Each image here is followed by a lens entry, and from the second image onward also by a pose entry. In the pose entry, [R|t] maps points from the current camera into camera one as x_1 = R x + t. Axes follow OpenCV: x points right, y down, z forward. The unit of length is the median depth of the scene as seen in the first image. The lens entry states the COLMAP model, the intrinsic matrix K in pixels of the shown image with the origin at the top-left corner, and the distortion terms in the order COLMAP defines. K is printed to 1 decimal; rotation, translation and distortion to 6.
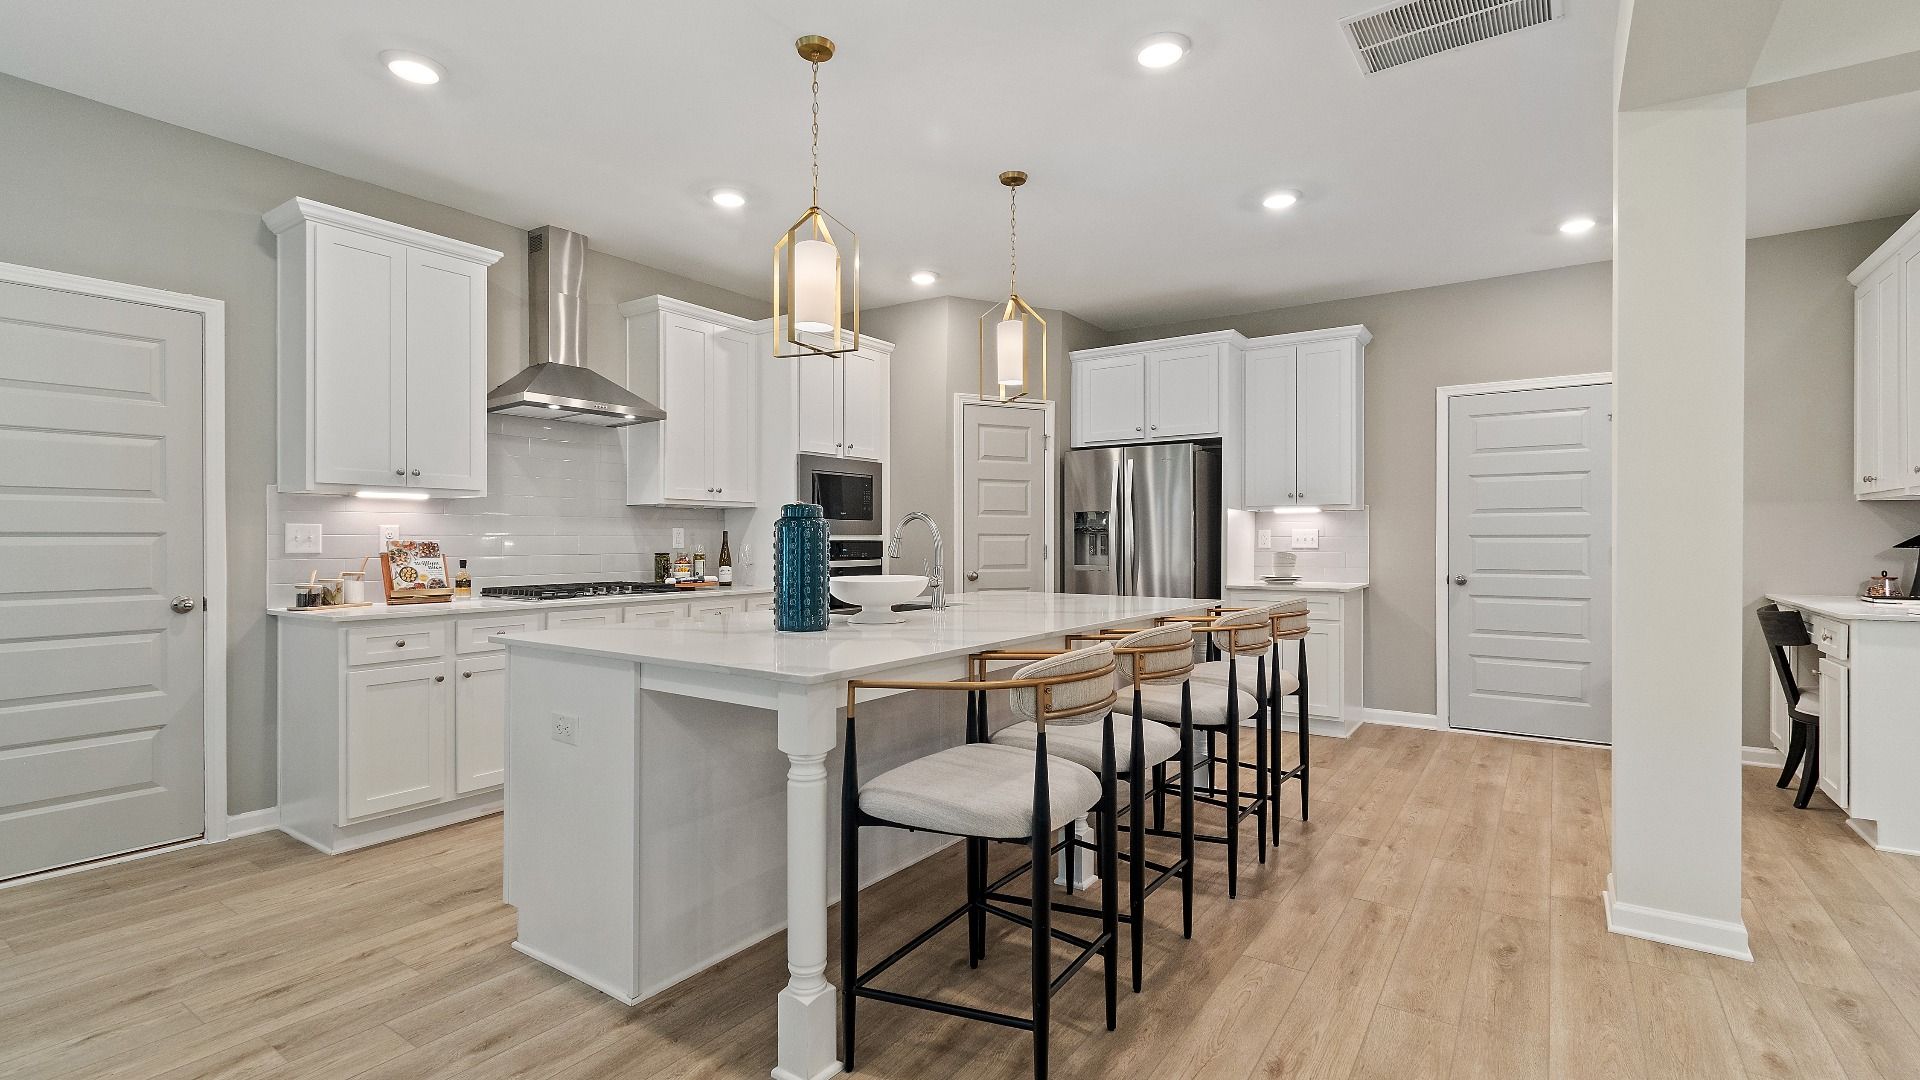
lens RADIAL K [[846.1, 0, 962.1], [0, 846.1, 540.6], [0, 0, 1]] dist [-0.000363, -0.000154]
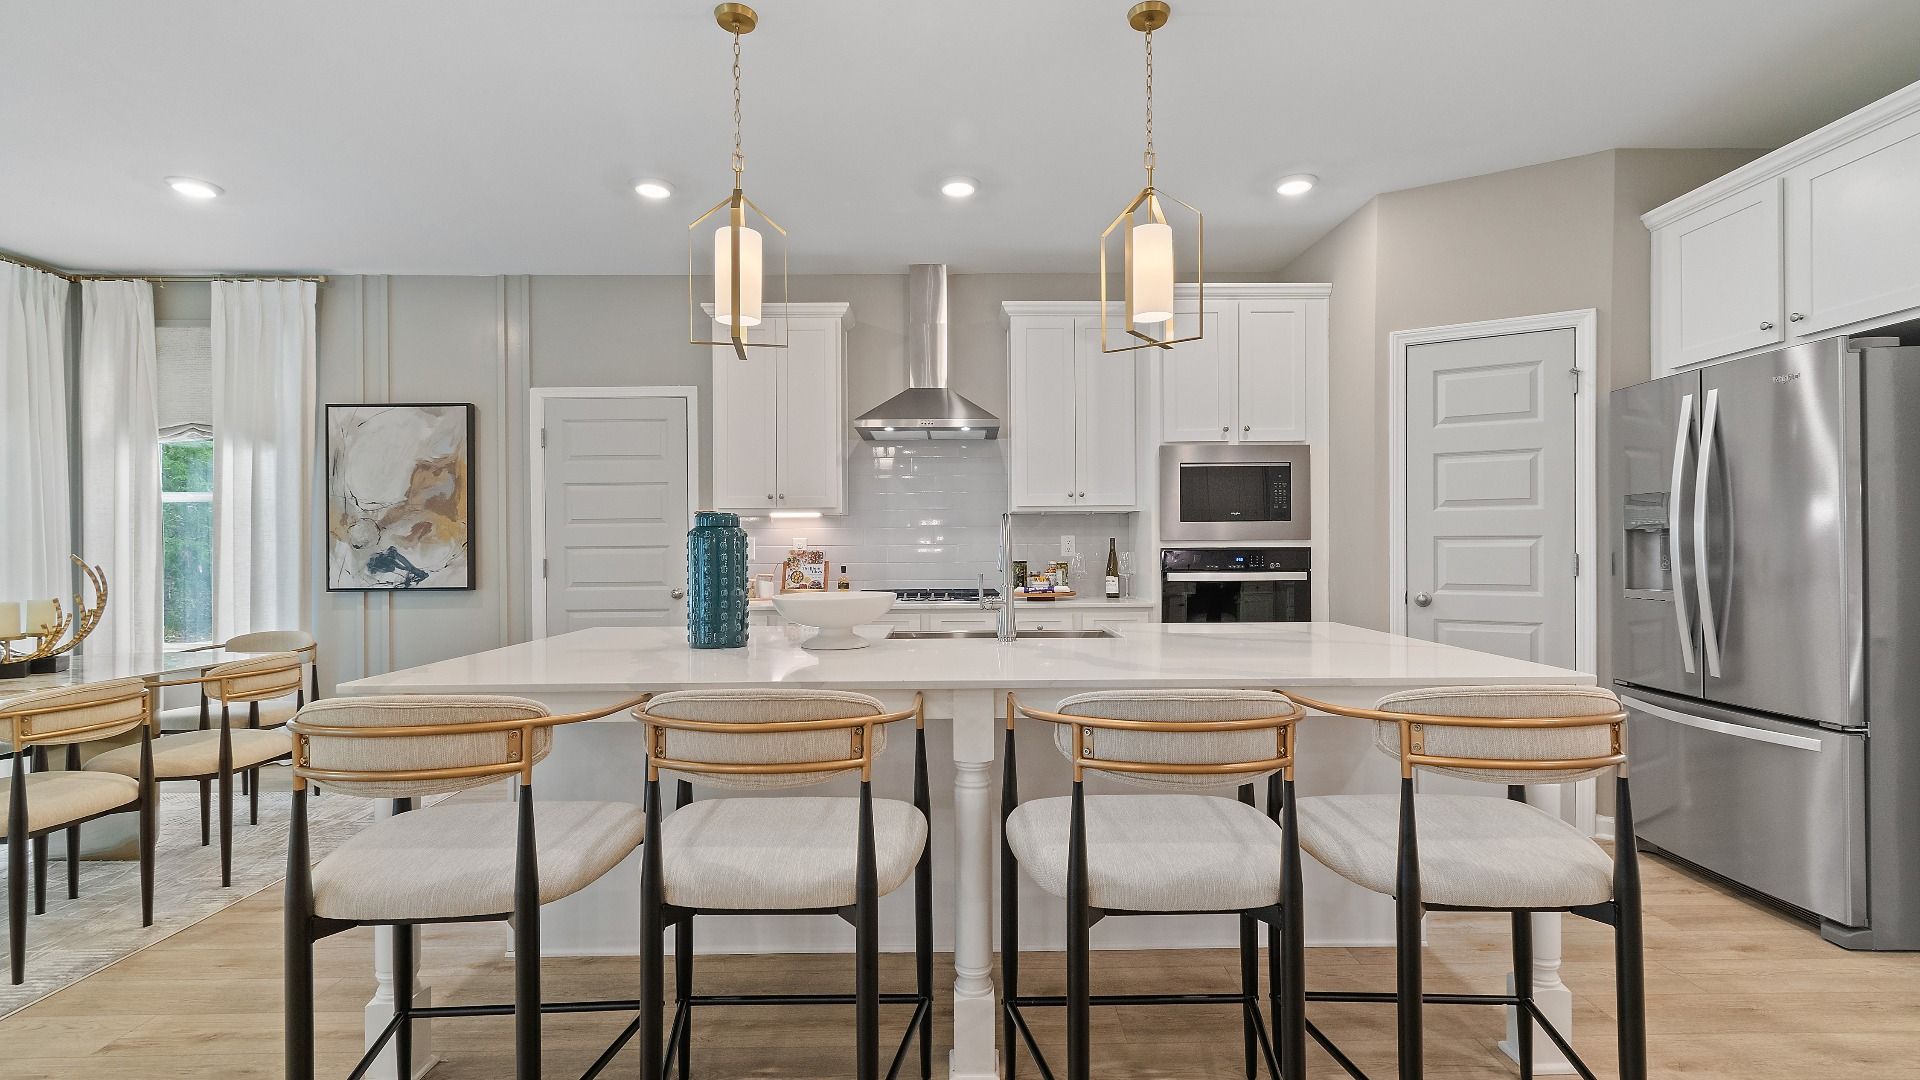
lens RADIAL K [[846.1, 0, 963.2], [0, 846.1, 545.2], [0, 0, 1]] dist [-0.000363, -0.000154]
pose [[0.585460, -0.003709, -0.810692, 0.383120], [0.006136, 0.999981, -0.000143, -0.004176], [0.810678, -0.004891, 0.585472, 0.347460]]
